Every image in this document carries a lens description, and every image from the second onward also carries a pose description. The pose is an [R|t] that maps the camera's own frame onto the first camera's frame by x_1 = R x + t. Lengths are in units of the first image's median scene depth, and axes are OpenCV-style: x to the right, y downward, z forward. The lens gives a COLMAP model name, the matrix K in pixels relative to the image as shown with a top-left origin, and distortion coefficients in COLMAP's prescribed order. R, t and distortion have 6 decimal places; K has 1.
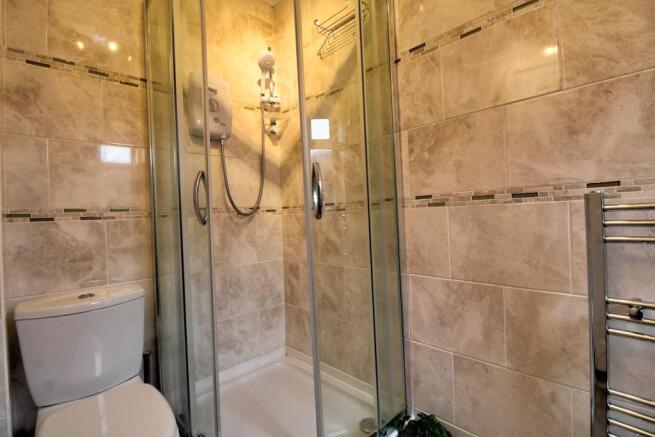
lens RADIAL K [[306.6, 0, 327.8], [0, 306.6, 215.1], [0, 0, 1]] dist [-0.013314, -0.000924]
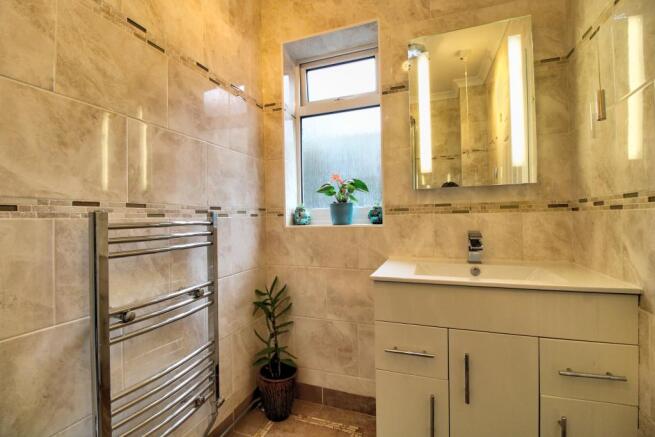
lens RADIAL K [[306.6, 0, 327.2], [0, 306.6, 218.2], [0, 0, 1]] dist [-0.013314, -0.000924]
pose [[-0.439944, 0.042856, 0.897002, -0.339186], [0.035260, 0.998915, -0.030431, 0.006951], [-0.897333, 0.018240, -0.440978, 0.678077]]
